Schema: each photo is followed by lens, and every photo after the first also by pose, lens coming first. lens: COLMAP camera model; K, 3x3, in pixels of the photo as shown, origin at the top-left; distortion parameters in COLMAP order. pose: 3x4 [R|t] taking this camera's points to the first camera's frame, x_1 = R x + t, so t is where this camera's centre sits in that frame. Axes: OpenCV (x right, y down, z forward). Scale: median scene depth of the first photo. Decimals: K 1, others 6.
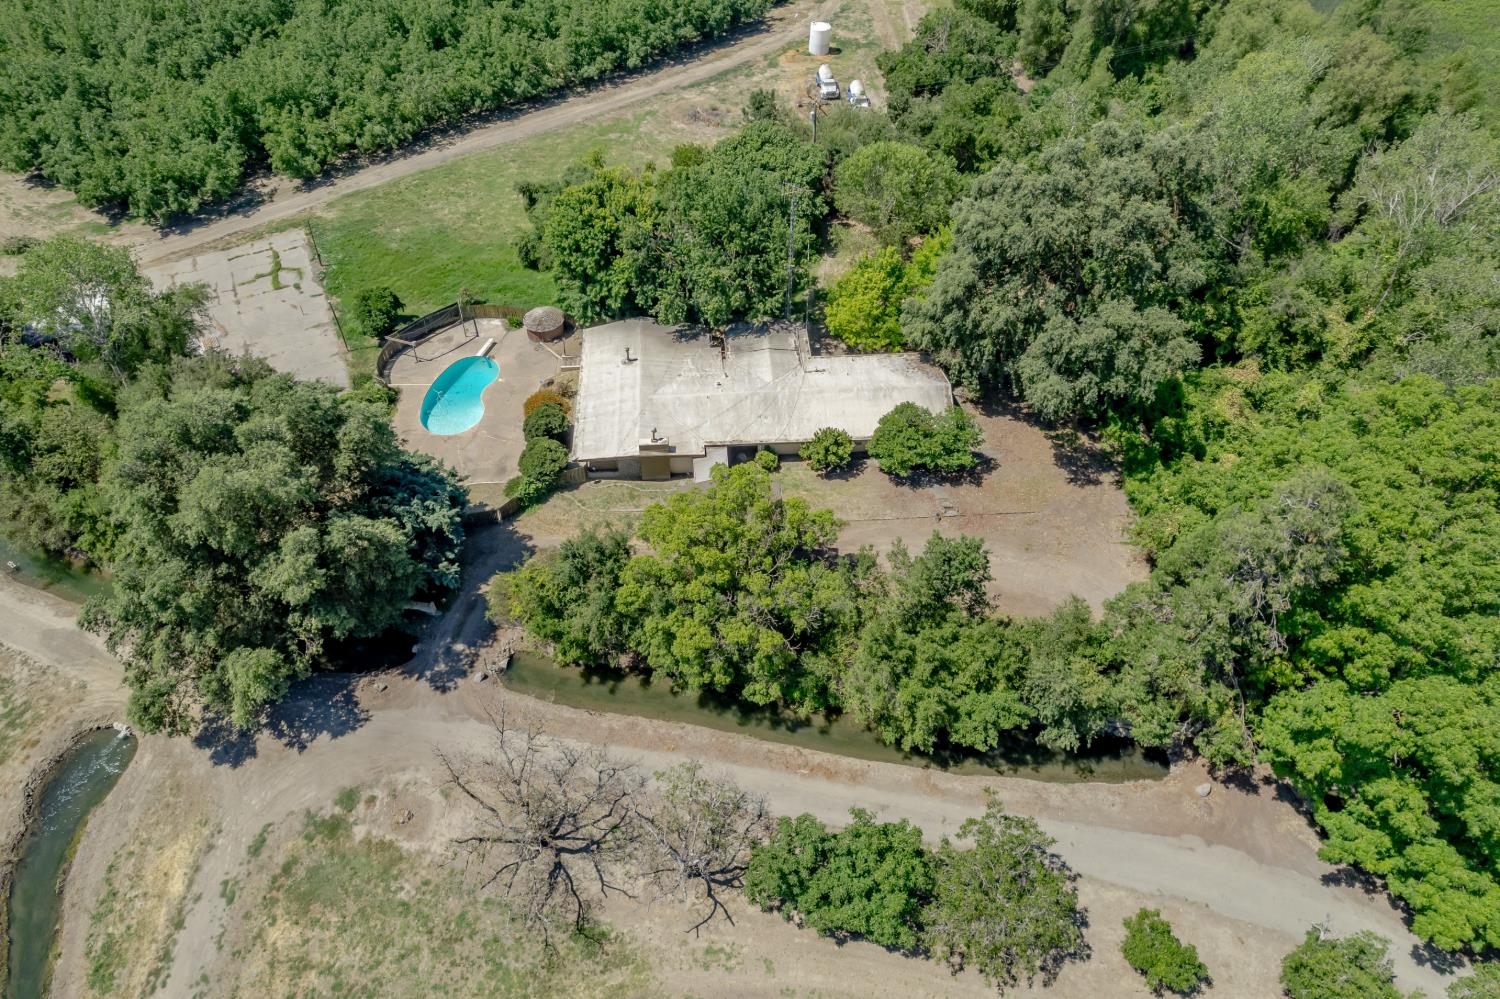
lens RADIAL K [[930.4, 0, 750.4], [0, 930.4, 510.4], [0, 0, 1]] dist [-0.002761, 0.000441]
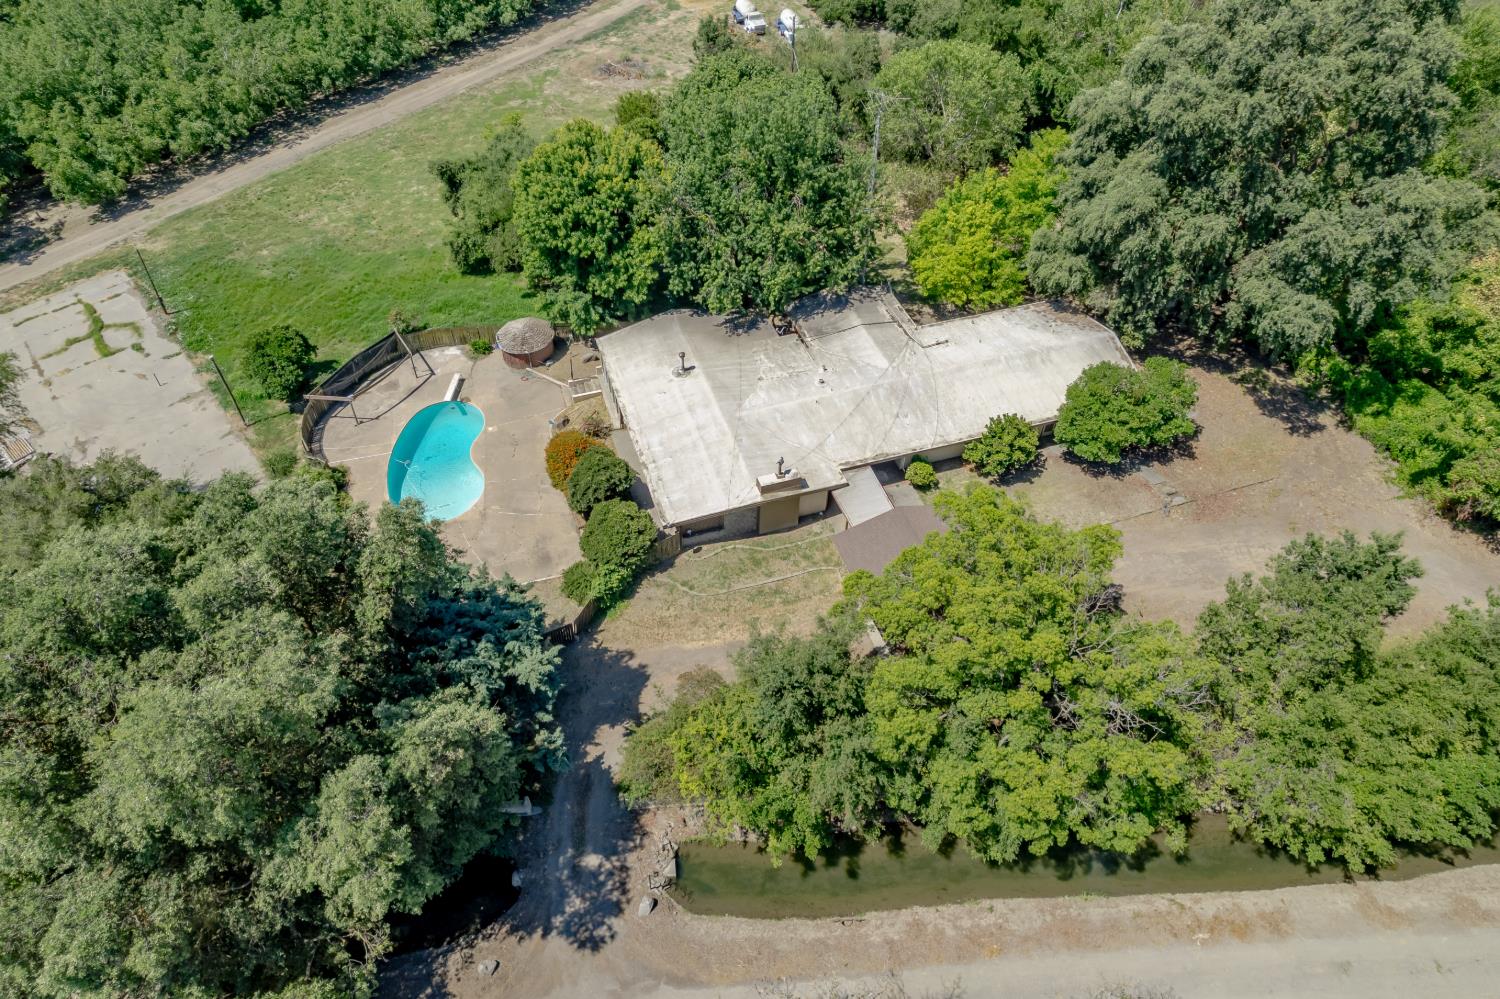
lens RADIAL K [[940.8, 0, 750.0], [0, 940.8, 499.5], [0, 0, 1]] dist [-0.036409, 0.054595]
pose [[0.969556, -0.182054, 0.163764, -0.211173], [0.184155, 0.982894, 0.002385, -0.055788], [-0.161396, 0.027846, 0.986497, 0.284679]]
